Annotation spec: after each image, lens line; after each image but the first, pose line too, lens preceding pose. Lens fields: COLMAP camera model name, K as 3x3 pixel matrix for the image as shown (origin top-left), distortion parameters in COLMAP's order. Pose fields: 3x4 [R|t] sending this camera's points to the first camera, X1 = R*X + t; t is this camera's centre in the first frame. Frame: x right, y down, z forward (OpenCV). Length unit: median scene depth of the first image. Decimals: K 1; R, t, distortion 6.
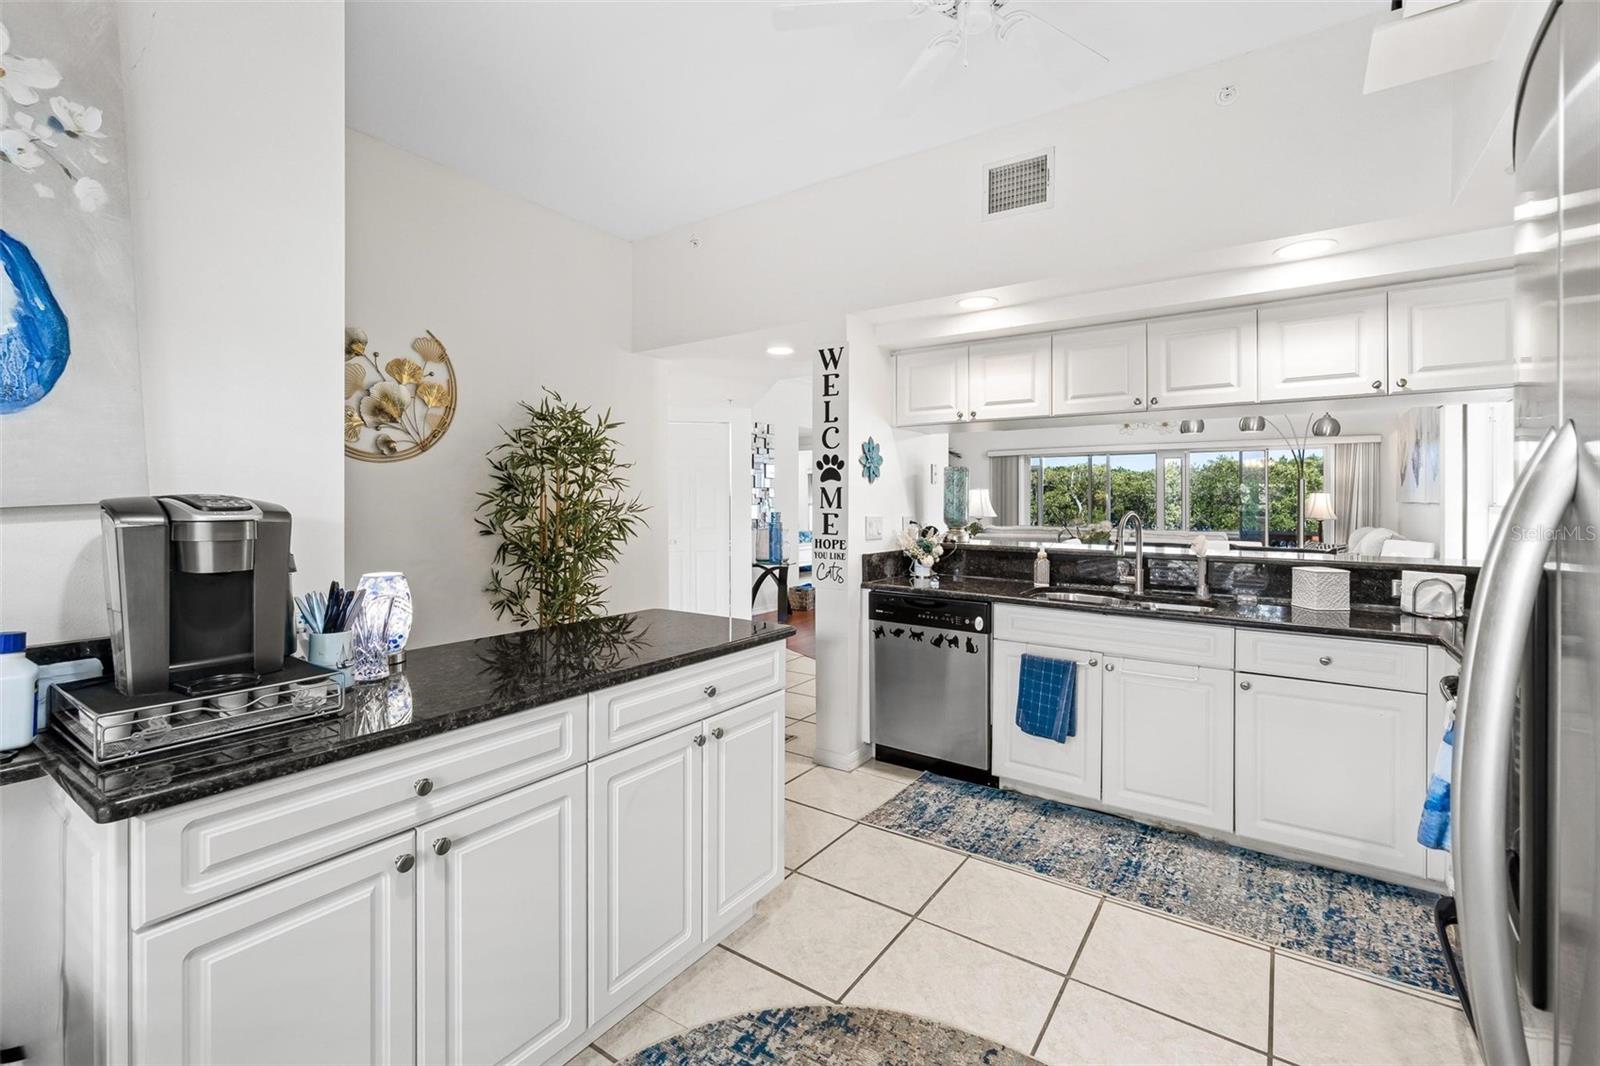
lens RADIAL K [[708.1, 0, 807.7], [0, 708.1, 504.6], [0, 0, 1]] dist [-0.002029, 0.000423]
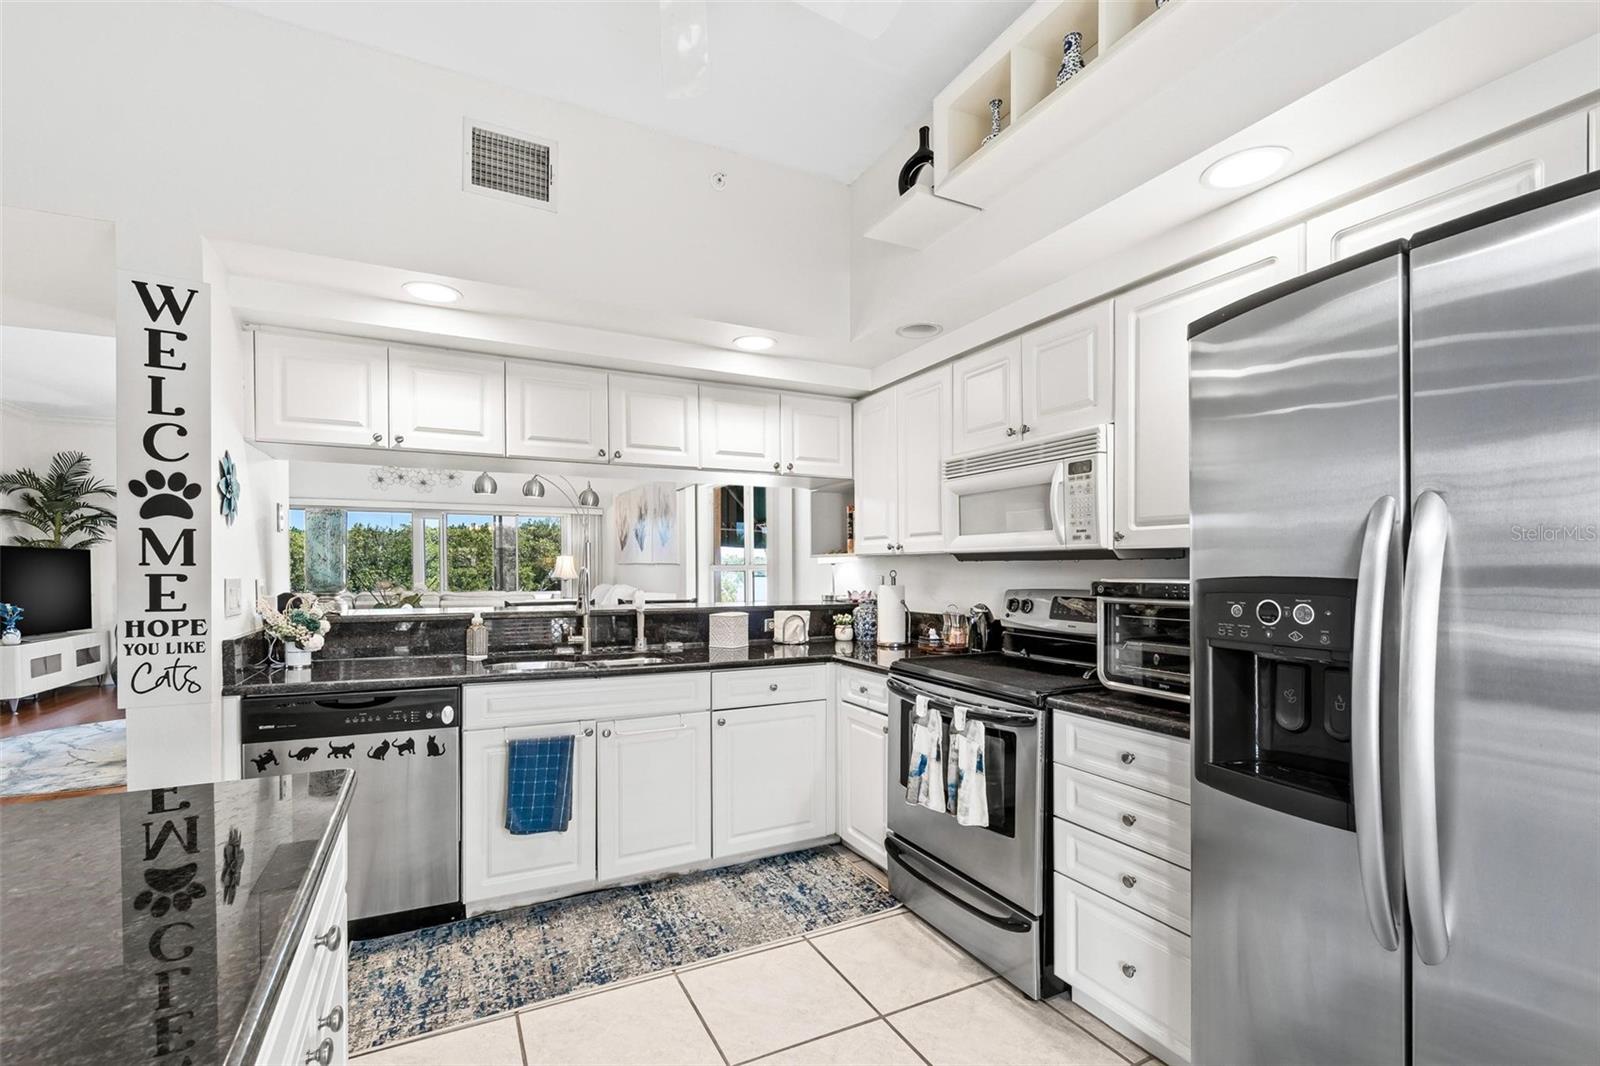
lens RADIAL K [[708.1, 0, 792.9], [0, 708.1, 572.6], [0, 0, 1]] dist [-0.002029, 0.000423]
pose [[0.473313, -0.010666, 0.880830, -0.256475], [0.005935, 0.999943, 0.008919, 0.010050], [-0.880874, 0.001006, 0.473349, 0.313142]]
